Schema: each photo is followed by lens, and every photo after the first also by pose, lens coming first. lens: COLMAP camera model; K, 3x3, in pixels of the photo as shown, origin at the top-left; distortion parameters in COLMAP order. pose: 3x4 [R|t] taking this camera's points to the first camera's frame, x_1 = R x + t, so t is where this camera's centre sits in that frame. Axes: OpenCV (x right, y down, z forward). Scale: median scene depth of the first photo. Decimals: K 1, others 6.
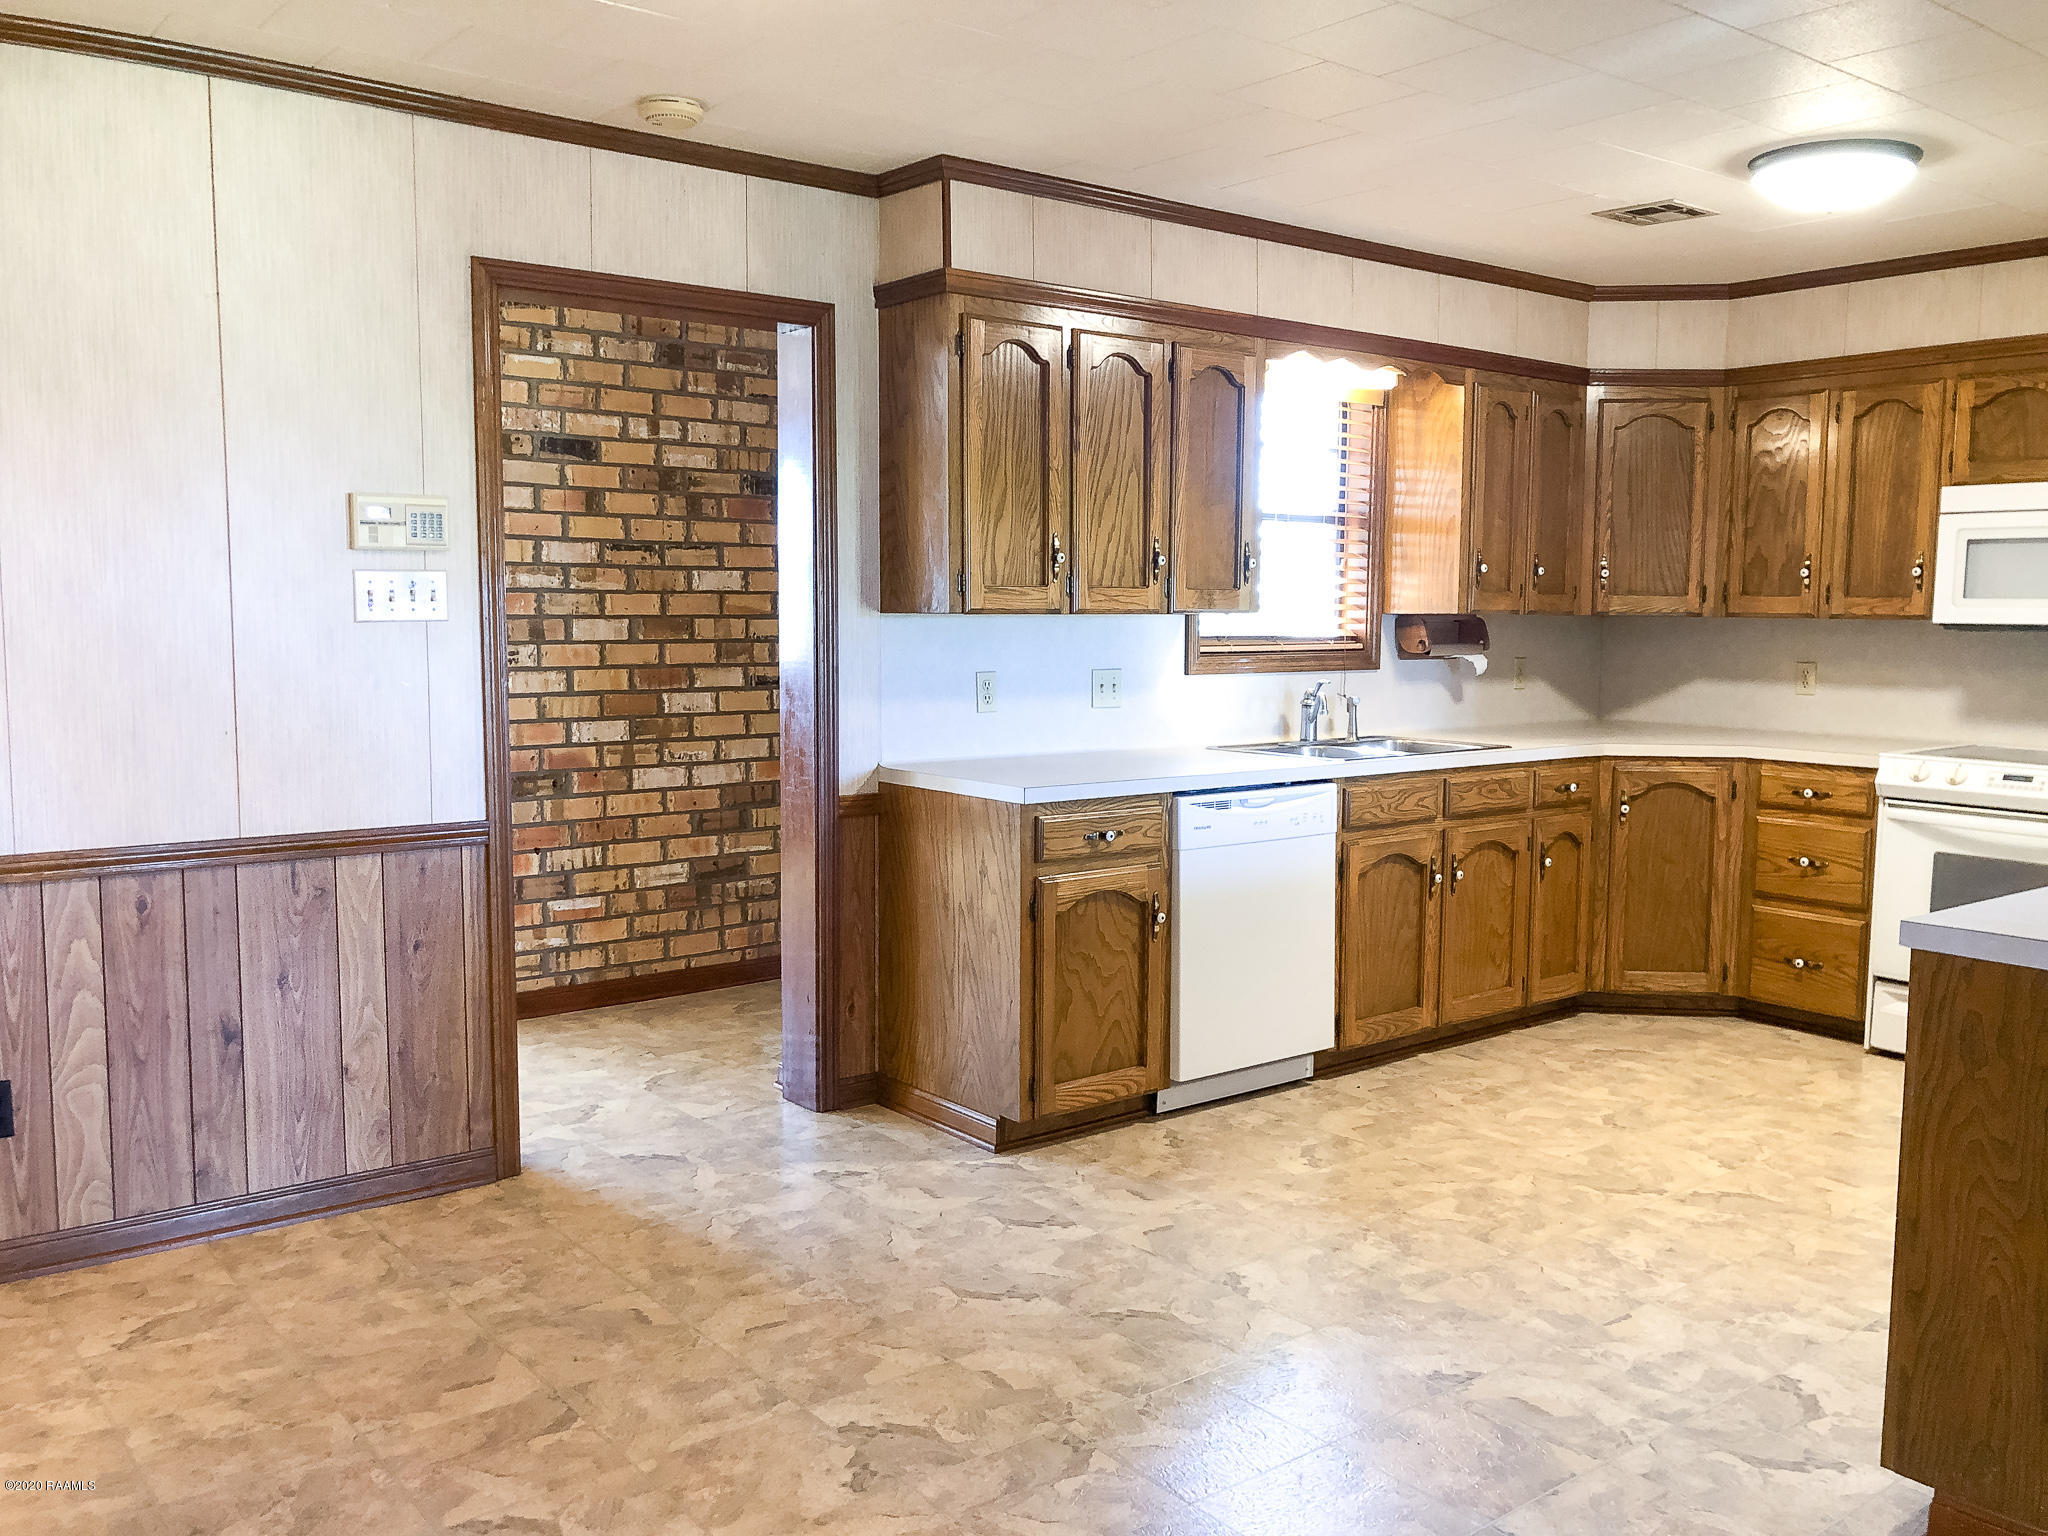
lens RADIAL K [[1730.2, 0, 1020.2], [0, 1730.2, 777.1], [0, 0, 1]] dist [-0.000257, 0.017765]
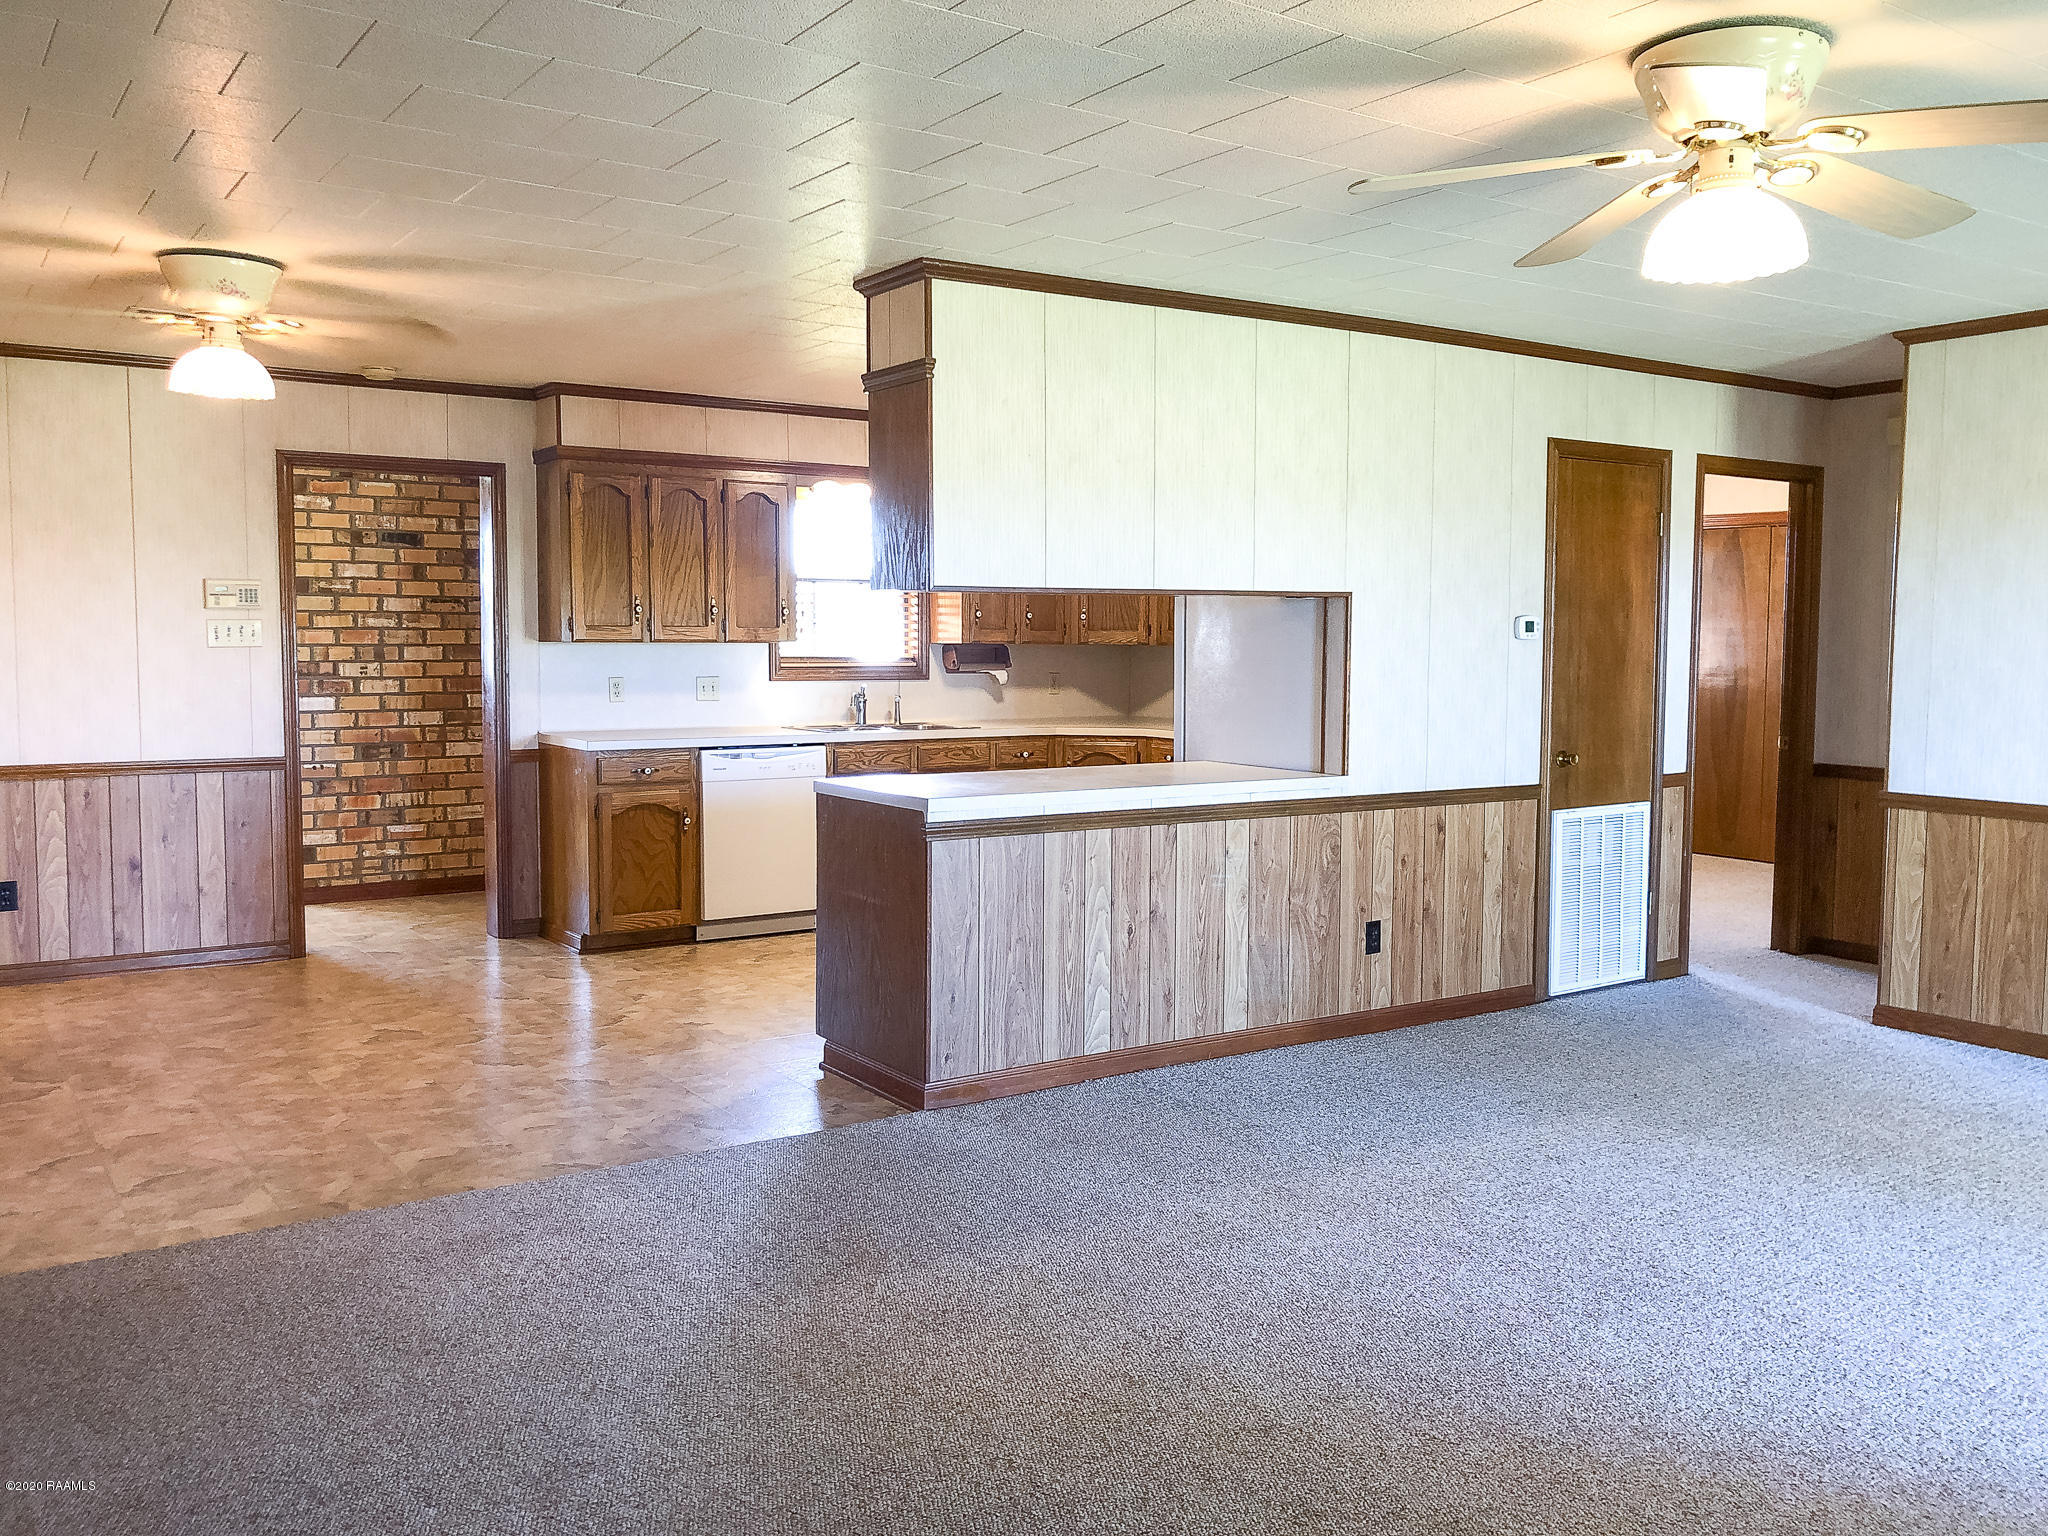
lens RADIAL K [[1730.2, 0, 1027.4], [0, 1730.2, 757.9], [0, 0, 1]] dist [-0.000257, 0.017765]
pose [[0.997463, 0.004548, -0.071040, 0.480744], [-0.006624, 0.999557, -0.029024, 0.059611], [0.070877, 0.029421, 0.997051, -0.605220]]
